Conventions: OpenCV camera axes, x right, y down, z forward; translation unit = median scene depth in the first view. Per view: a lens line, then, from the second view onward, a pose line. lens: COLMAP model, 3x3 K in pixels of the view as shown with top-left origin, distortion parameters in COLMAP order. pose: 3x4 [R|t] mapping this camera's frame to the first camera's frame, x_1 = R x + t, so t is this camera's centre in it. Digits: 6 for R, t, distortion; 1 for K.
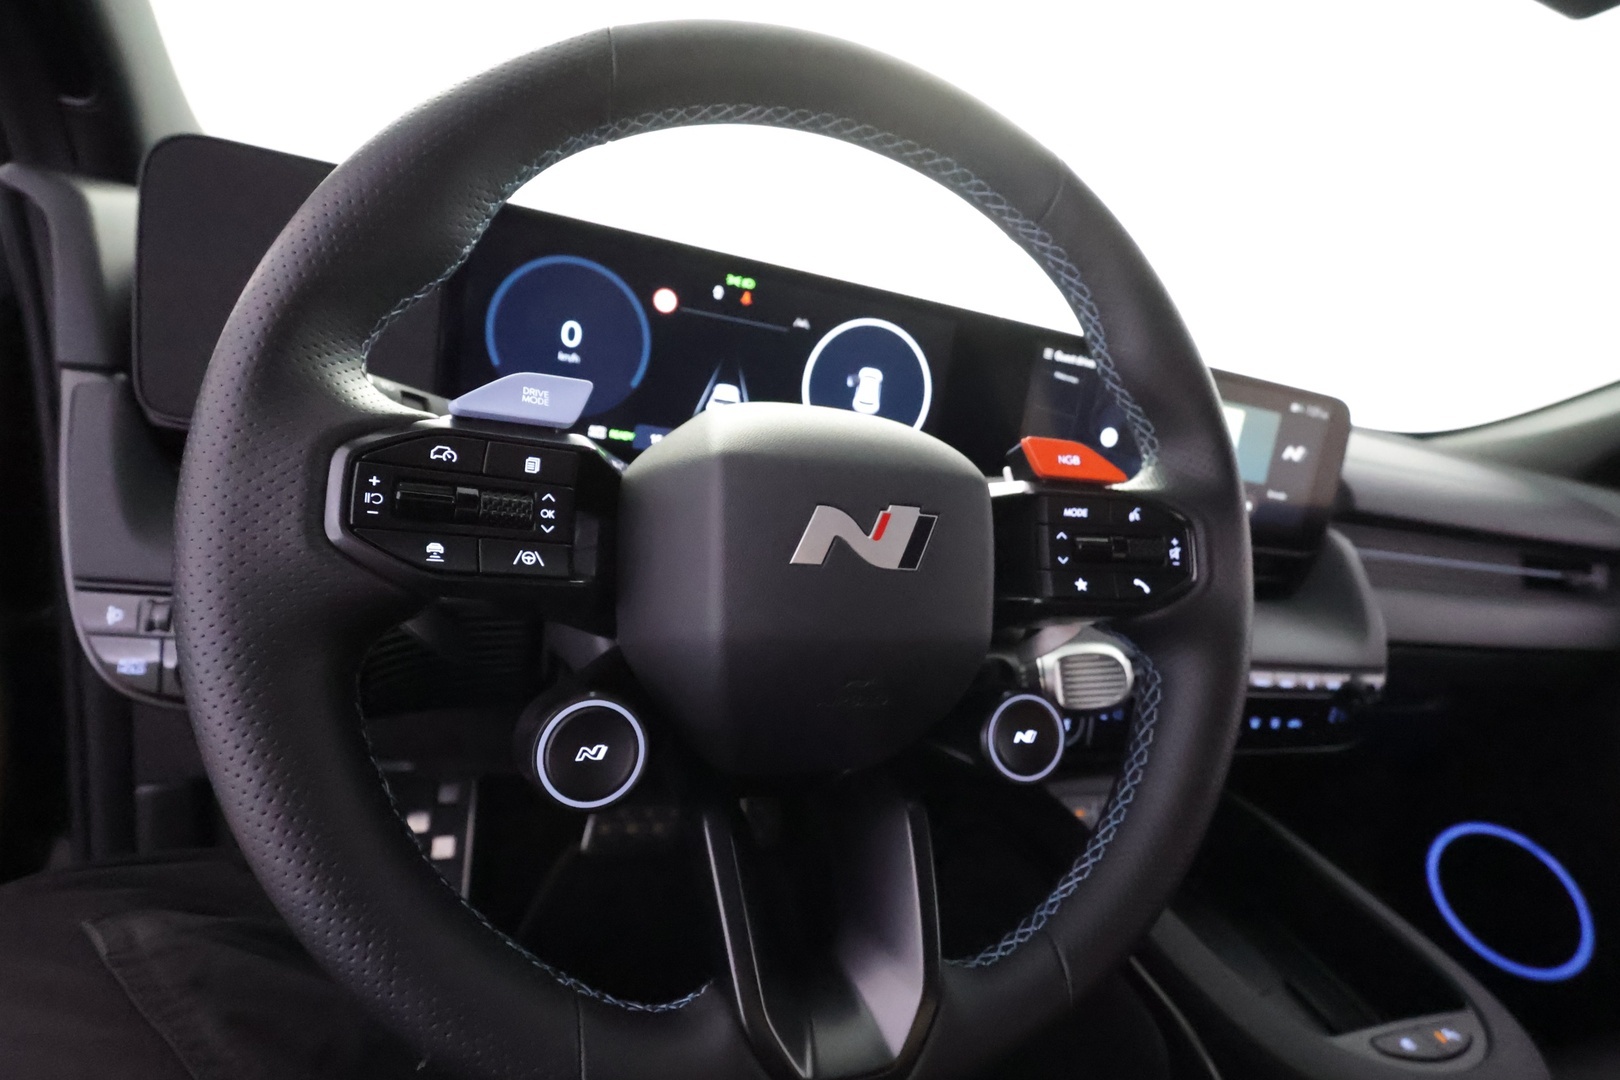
lens RADIAL K [[760.7, 0, 811.7], [0, 760.7, 544.5], [0, 0, 1]] dist [0.004932, 0.002458]
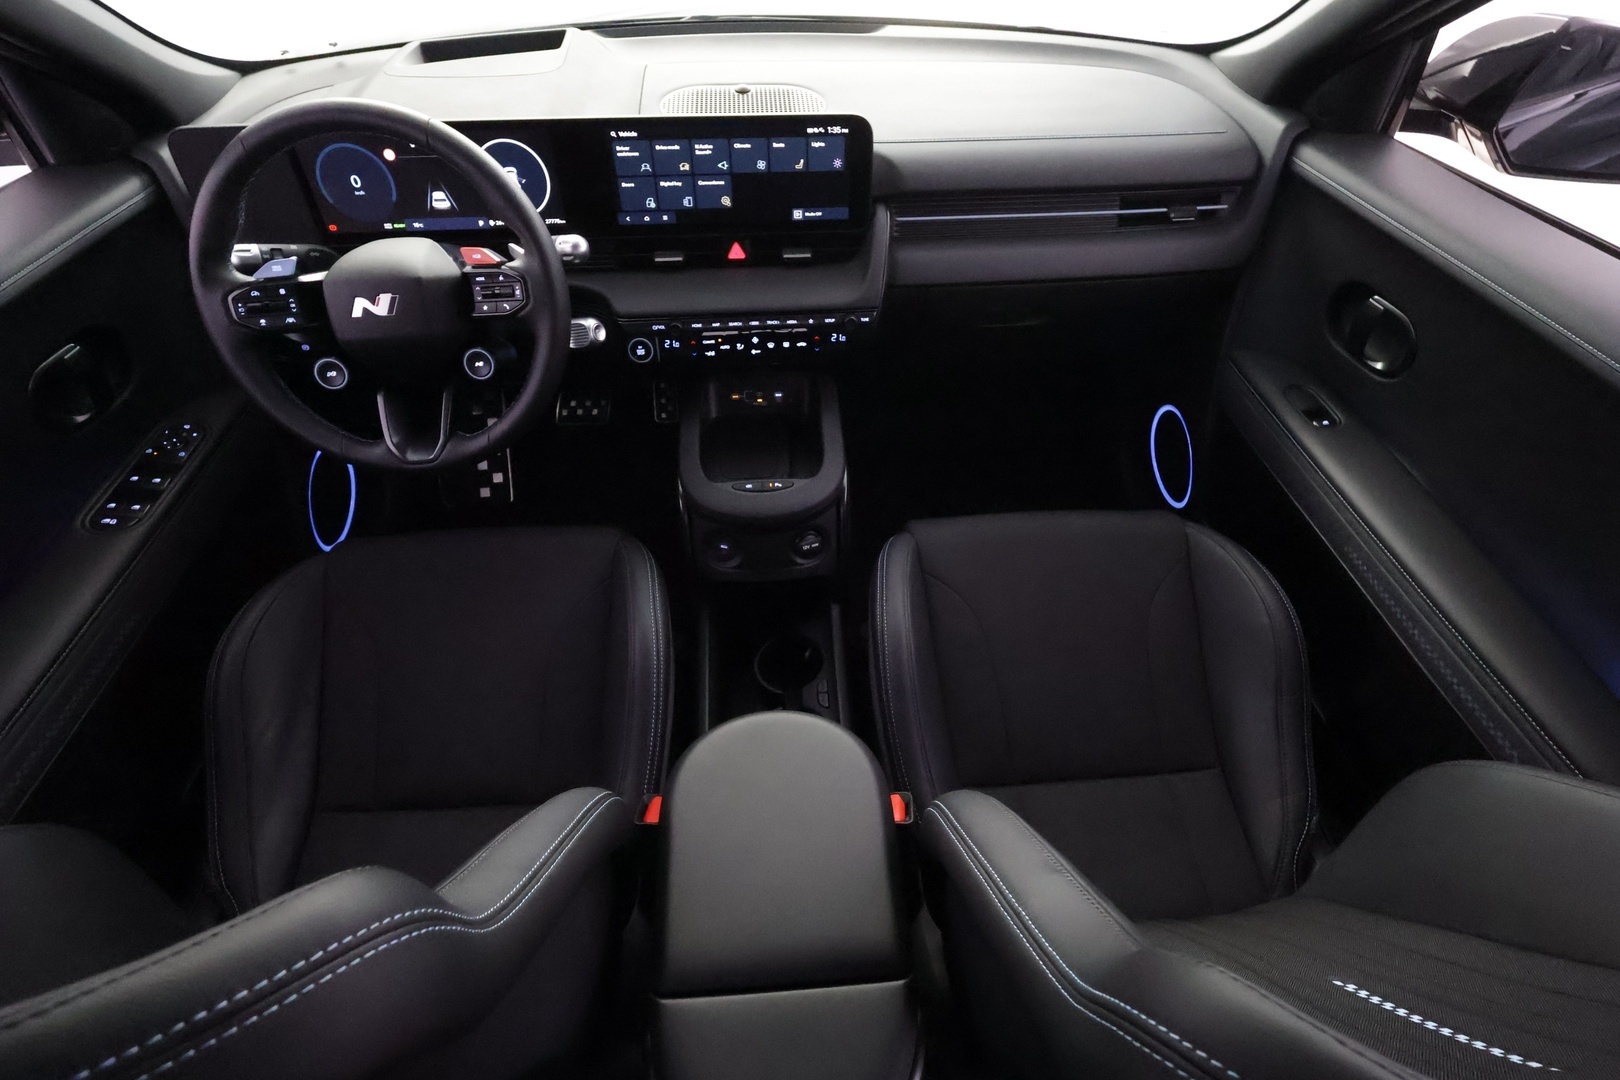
lens RADIAL K [[760.7, 0, 811.7], [0, 760.7, 544.5], [0, 0, 1]] dist [0.004932, 0.002458]
pose [[0.949789, 0.048283, -0.309144, 2.948810], [0.109181, 0.874777, 0.472064, -0.460218], [0.293225, -0.482113, 0.825582, -1.642821]]
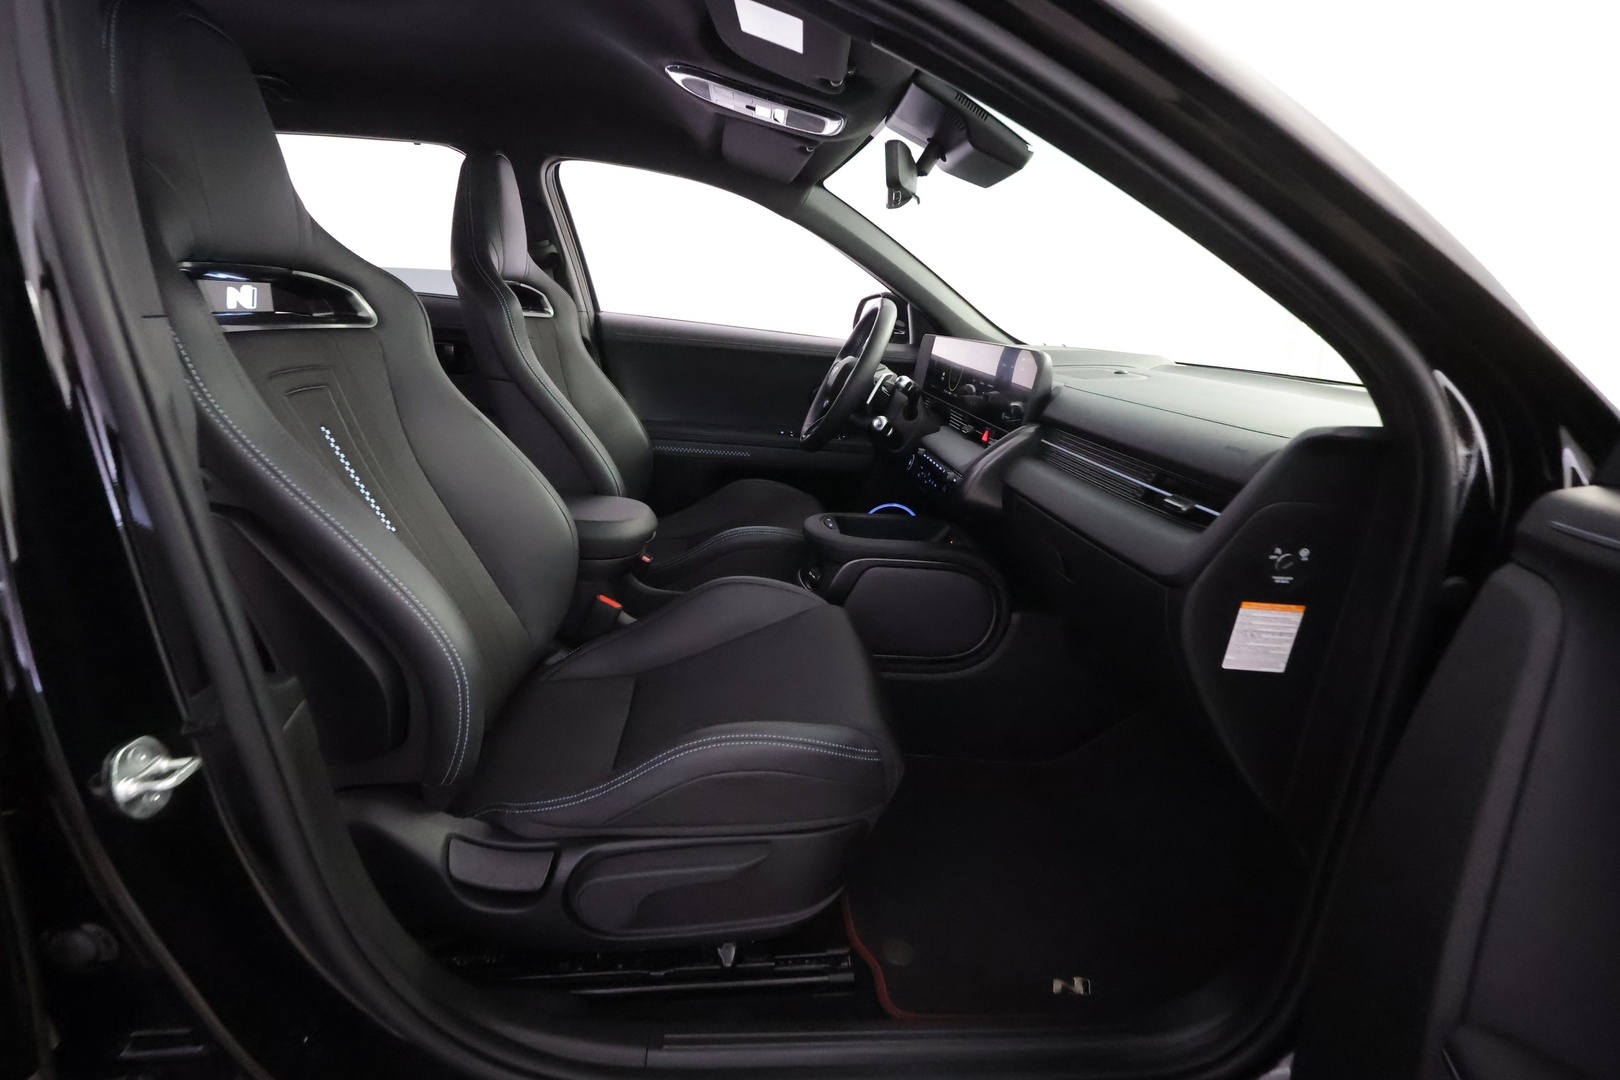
lens RADIAL K [[760.7, 0, 811.7], [0, 760.7, 544.5], [0, 0, 1]] dist [0.004932, 0.002458]
pose [[-0.230874, 0.068095, -0.970598, 7.186735], [-0.387289, 0.908686, 0.155875, 0.437998], [0.892583, 0.411889, -0.183419, 2.802113]]
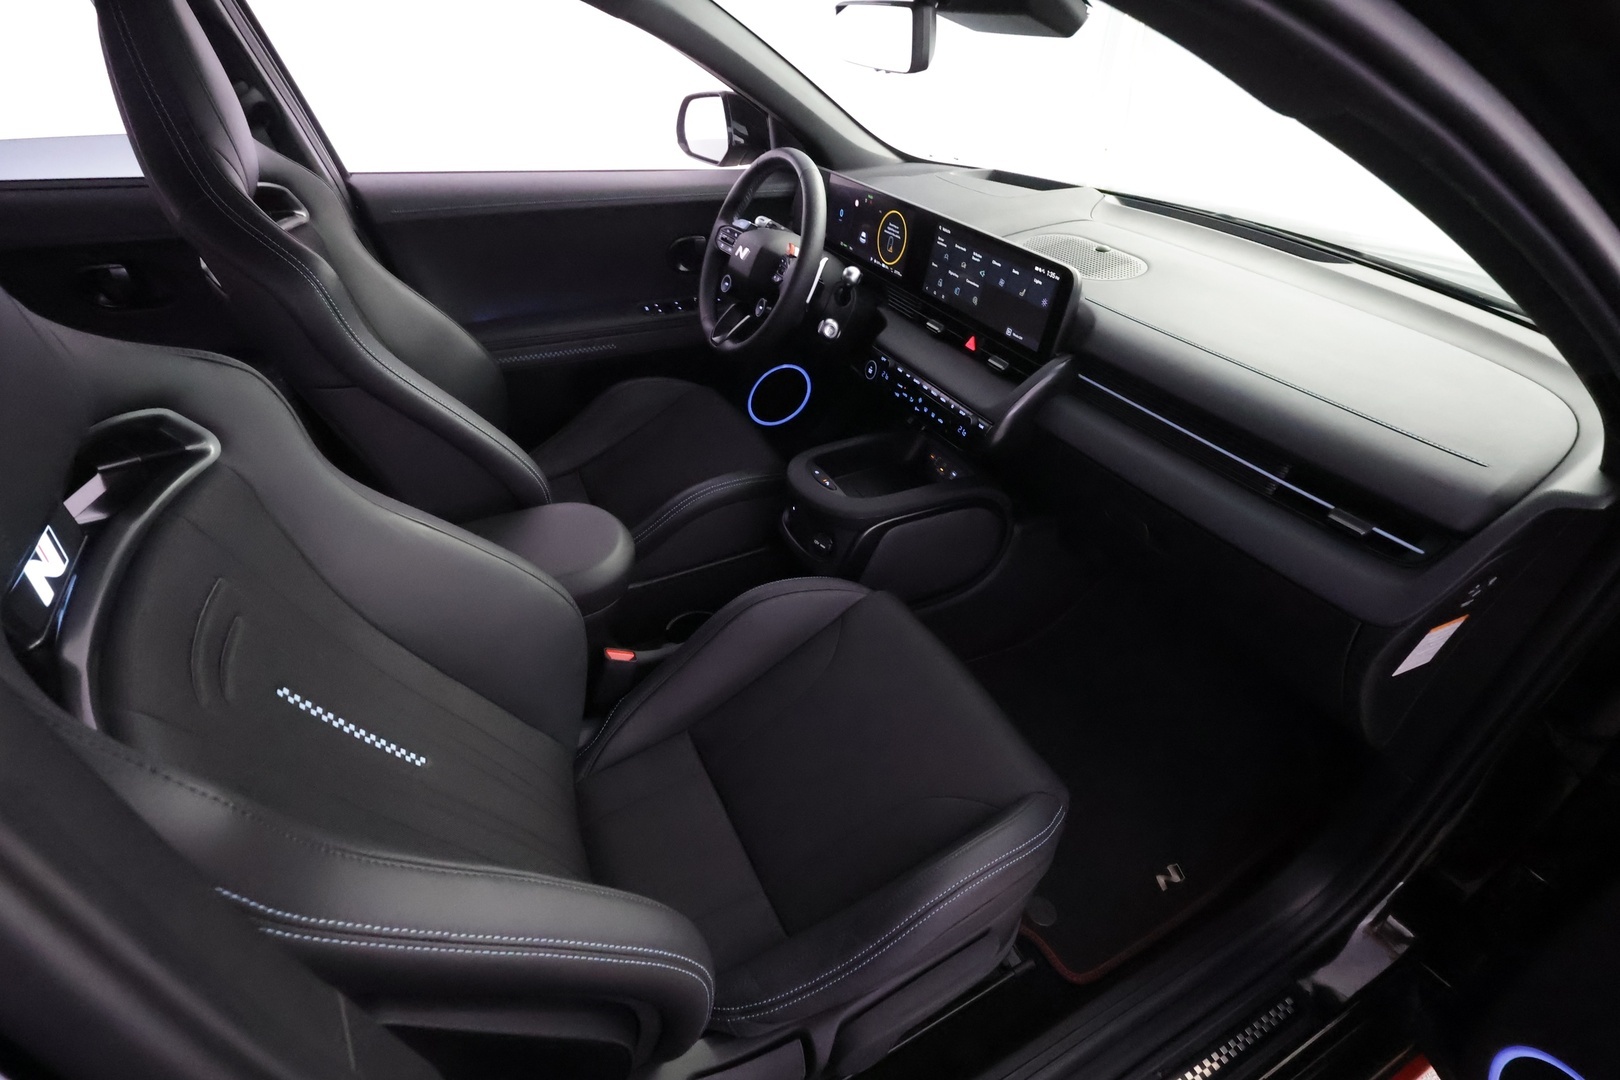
lens RADIAL K [[760.7, 0, 811.7], [0, 760.7, 544.5], [0, 0, 1]] dist [0.004932, 0.002458]
pose [[0.143621, 0.415957, -0.897972, 6.219817], [-0.280316, 0.887316, 0.366187, -0.300833], [0.949103, 0.199124, 0.244036, 0.566882]]
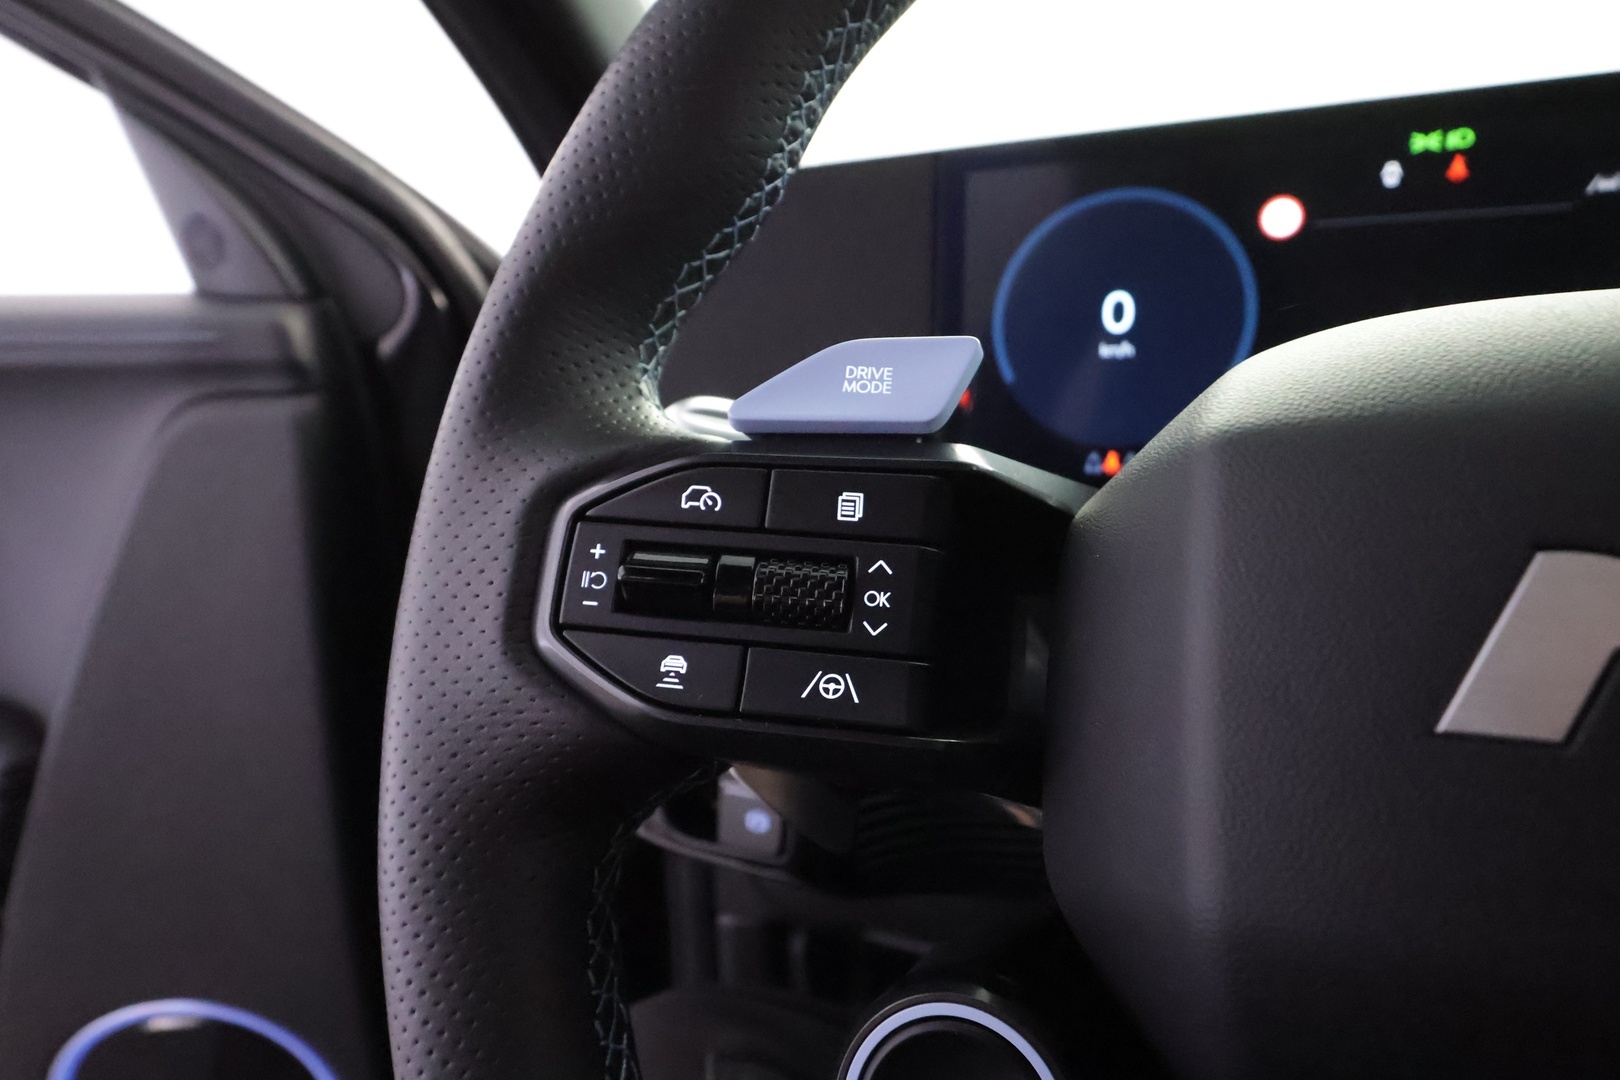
lens RADIAL K [[969.4, 0, 810.0], [0, 969.4, 540.0], [0, 0, 1]] dist [0.001980, -0.000069]
pose [[0.713192, -0.069881, -0.697477, 0.076344], [-0.008400, 0.994095, -0.108190, -0.009033], [0.700919, 0.083019, 0.708393, 0.505535]]
